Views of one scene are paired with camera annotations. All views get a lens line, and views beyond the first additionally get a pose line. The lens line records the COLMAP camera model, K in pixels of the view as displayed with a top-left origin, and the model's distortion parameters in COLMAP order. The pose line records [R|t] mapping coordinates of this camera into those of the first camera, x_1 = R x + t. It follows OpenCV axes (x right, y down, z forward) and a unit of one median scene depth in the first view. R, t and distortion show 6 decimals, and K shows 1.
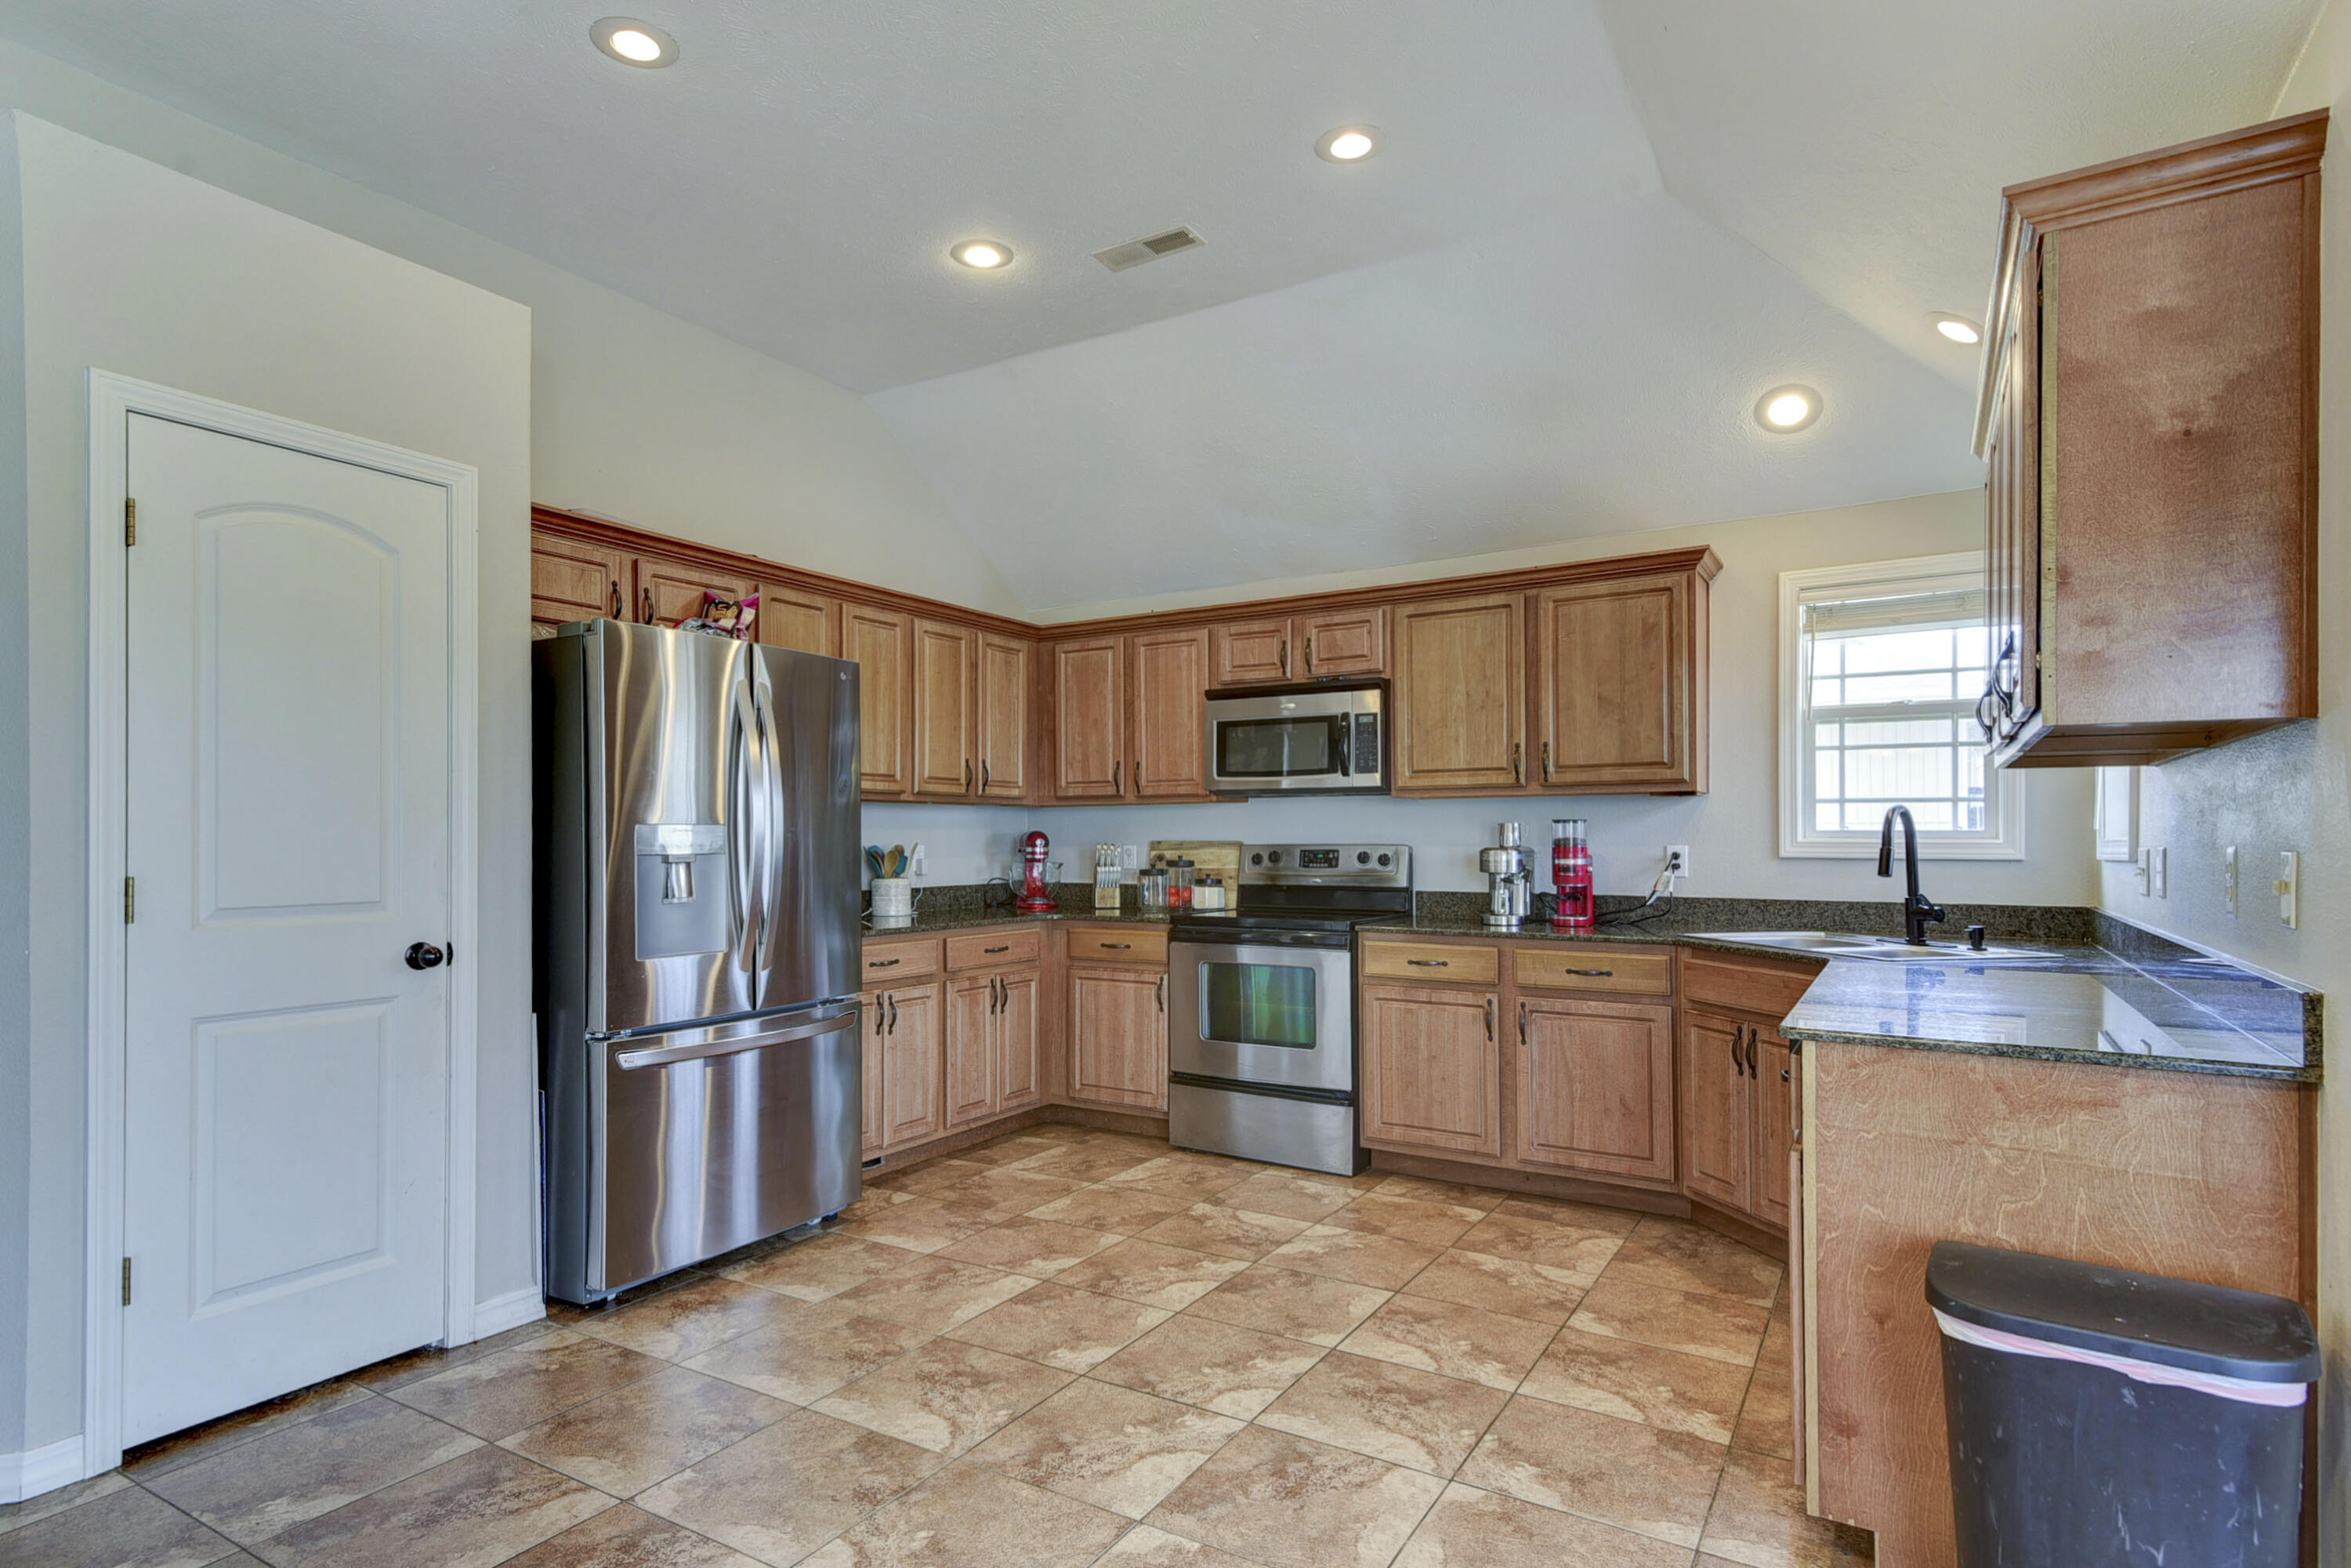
lens RADIAL K [[1226.6, 0, 1136.3], [0, 1226.6, 779.5], [0, 0, 1]] dist [0.066132, -0.046424]
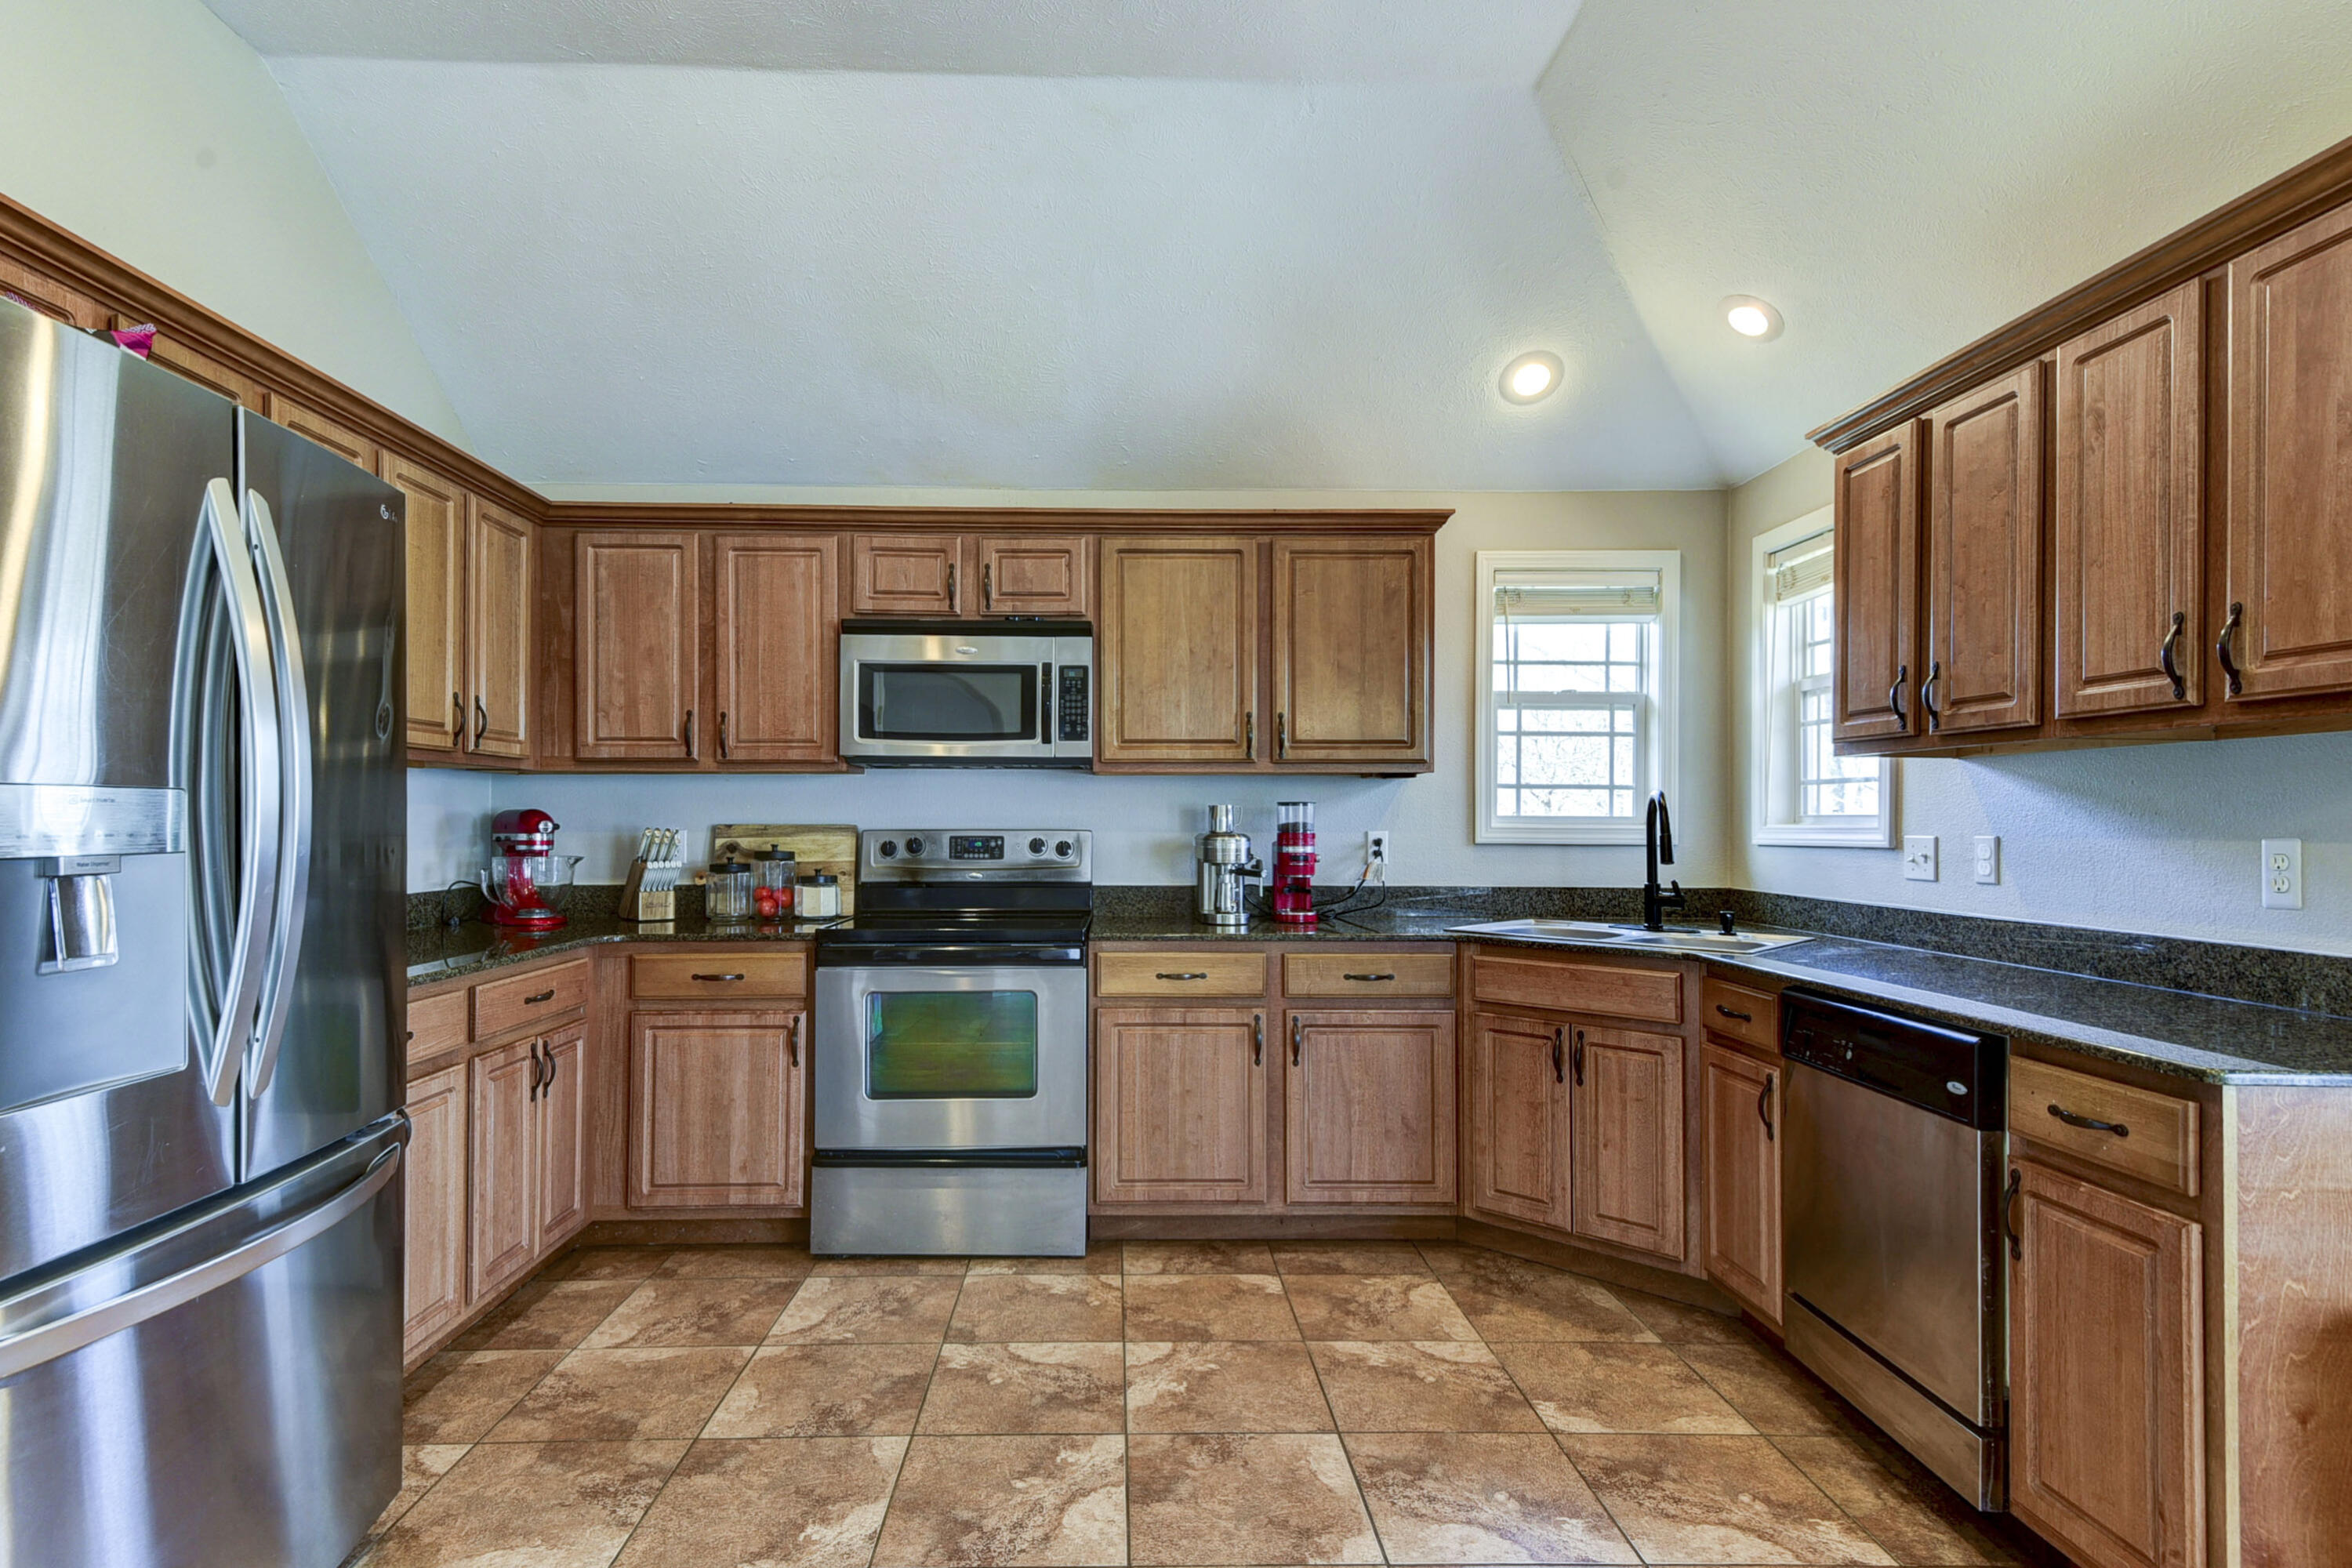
lens RADIAL K [[1227.2, 0, 1136.7], [0, 1227.2, 779.5], [0, 0, 1]] dist [0.066132, -0.046424]
pose [[0.836987, 0.023445, 0.546721, -0.224540], [-0.031351, 0.999495, 0.005135, 0.015394], [-0.546324, -0.021438, 0.837299, 0.325466]]
